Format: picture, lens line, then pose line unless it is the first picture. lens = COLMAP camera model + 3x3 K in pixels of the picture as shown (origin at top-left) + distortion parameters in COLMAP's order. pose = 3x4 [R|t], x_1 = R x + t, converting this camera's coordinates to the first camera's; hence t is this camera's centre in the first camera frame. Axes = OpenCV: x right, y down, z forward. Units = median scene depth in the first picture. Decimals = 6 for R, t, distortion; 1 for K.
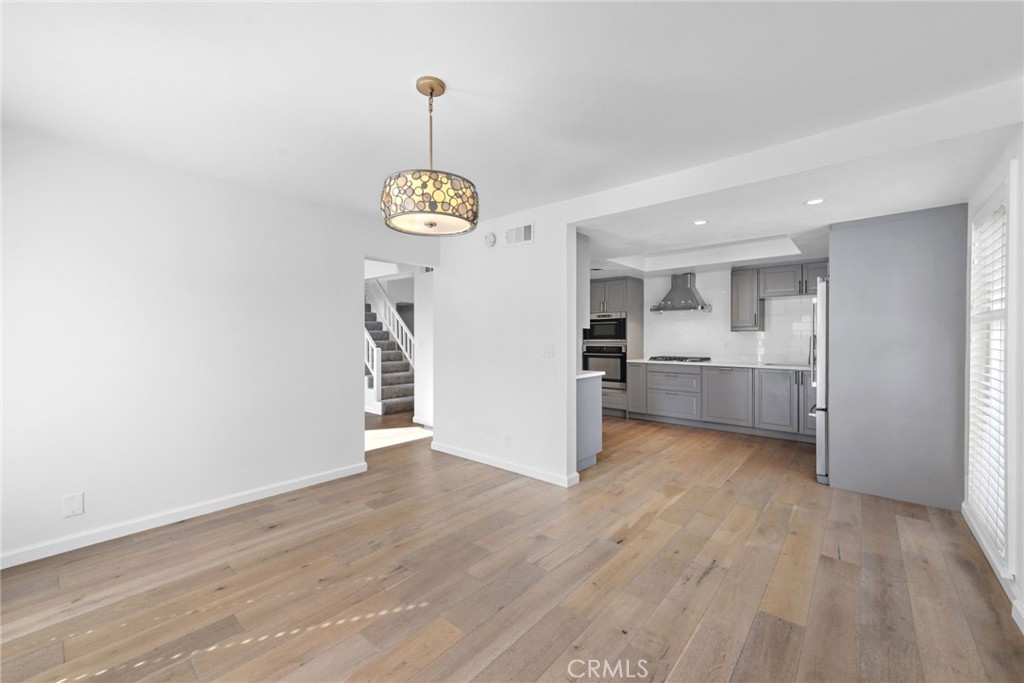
lens RADIAL K [[399.6, 0, 512.1], [0, 399.6, 340.1], [0, 0, 1]] dist [0.009102, -0.001343]
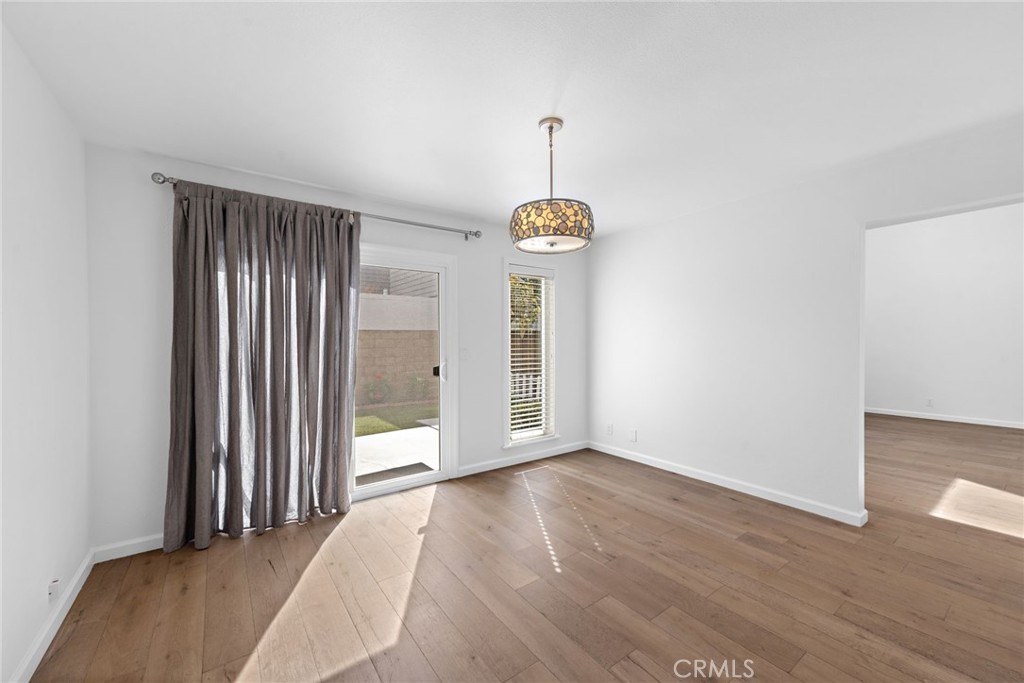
lens RADIAL K [[399.6, 0, 517.8], [0, 399.6, 340.2], [0, 0, 1]] dist [0.009102, -0.001343]
pose [[-0.220603, -0.001398, -0.975363, 0.678011], [0.001644, 0.999997, -0.001805, -0.007093], [0.975362, -0.002002, -0.220600, 0.818782]]
